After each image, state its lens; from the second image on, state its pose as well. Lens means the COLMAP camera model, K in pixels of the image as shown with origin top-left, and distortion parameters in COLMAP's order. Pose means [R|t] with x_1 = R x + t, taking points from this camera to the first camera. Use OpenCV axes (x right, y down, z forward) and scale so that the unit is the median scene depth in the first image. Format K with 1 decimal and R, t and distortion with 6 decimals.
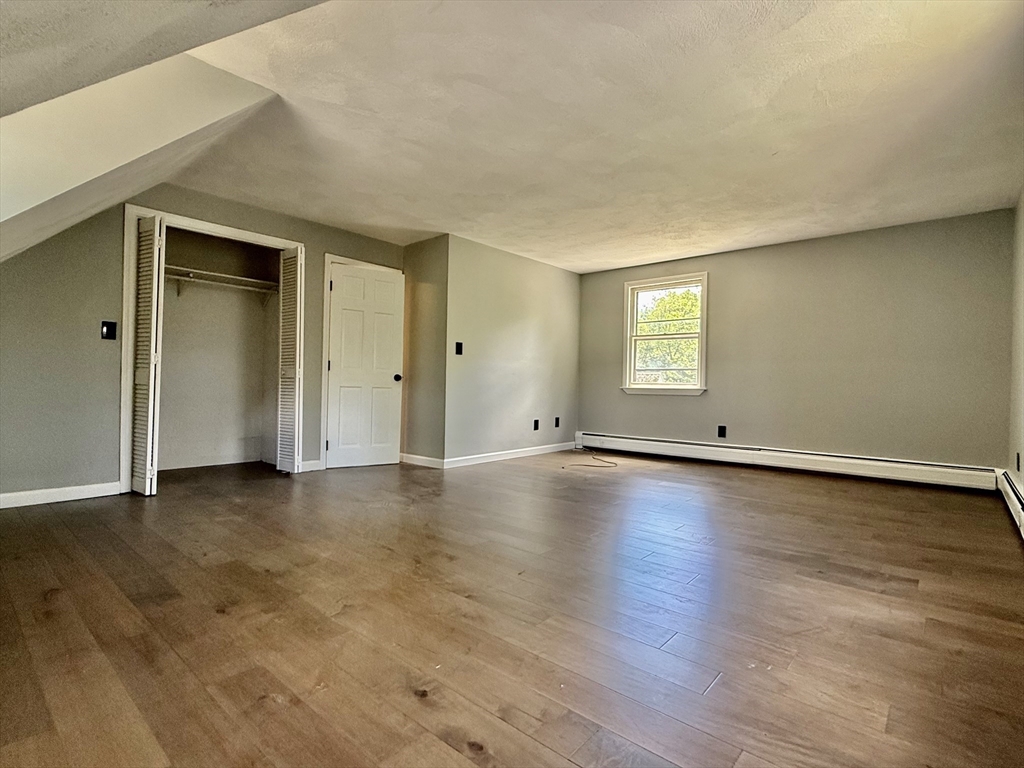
lens RADIAL K [[508.4, 0, 507.6], [0, 508.4, 384.8], [0, 0, 1]] dist [-0.002040, 0.004132]
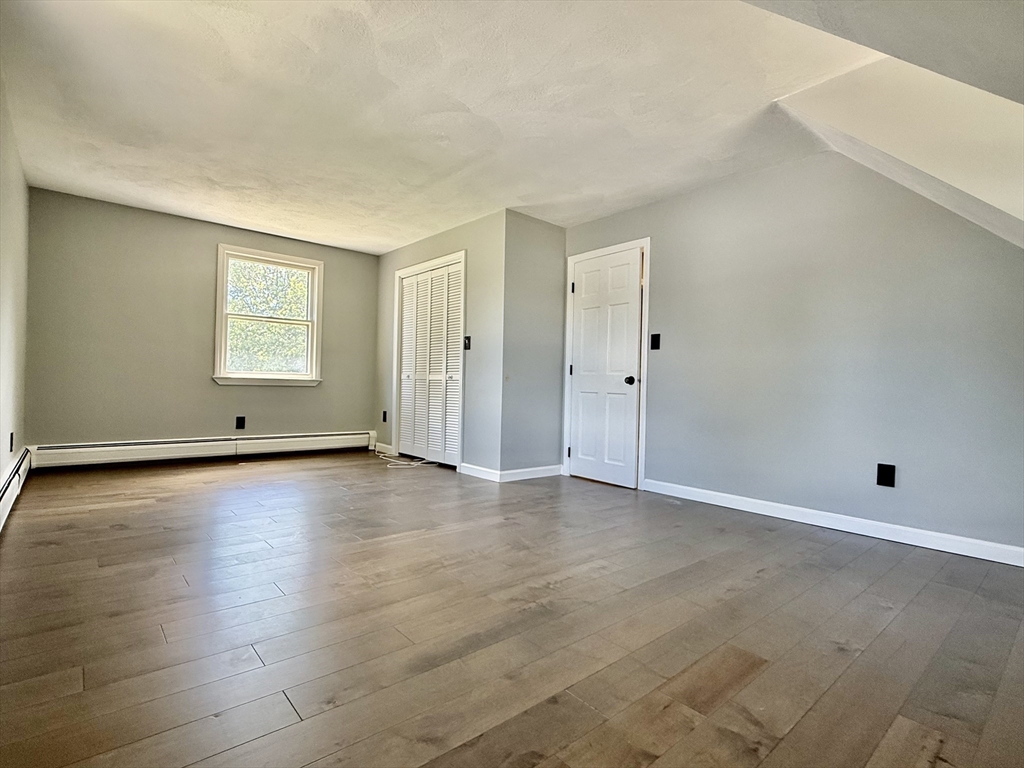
lens RADIAL K [[508.4, 0, 513.2], [0, 508.4, 384.4], [0, 0, 1]] dist [-0.002040, 0.004132]
pose [[0.139120, -0.010774, 0.990217, -0.500225], [-0.027128, 0.999524, 0.014687, -0.006032], [-0.989904, -0.028906, 0.138761, 0.450520]]
